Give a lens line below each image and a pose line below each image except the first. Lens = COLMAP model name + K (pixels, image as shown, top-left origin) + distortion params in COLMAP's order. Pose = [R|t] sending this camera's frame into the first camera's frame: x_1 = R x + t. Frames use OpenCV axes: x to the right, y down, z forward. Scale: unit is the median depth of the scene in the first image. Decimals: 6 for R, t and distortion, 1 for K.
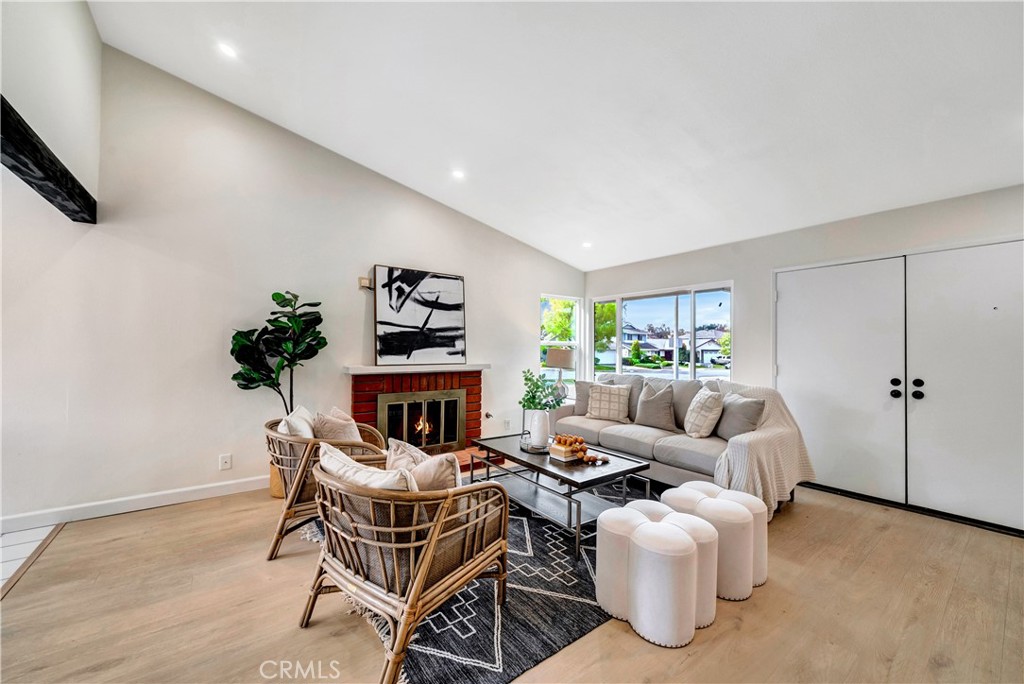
lens RADIAL K [[392.4, 0, 512.0], [0, 392.4, 342.0], [0, 0, 1]] dist [-0.000388, -0.000059]
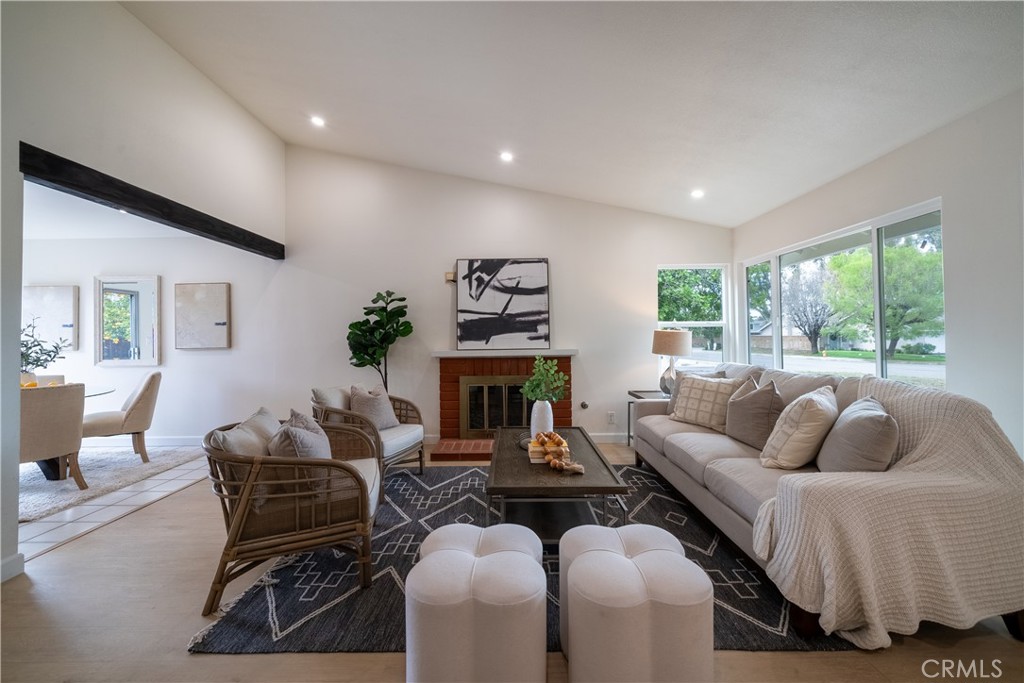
lens RADIAL K [[384.0, 0, 512.5], [0, 384.0, 331.7], [0, 0, 1]] dist [0.000593, 0.000039]
pose [[0.796461, -0.026089, -0.604126, 0.411528], [0.028305, 0.999582, -0.005850, 0.017849], [0.604027, -0.012441, 0.796867, 0.216082]]
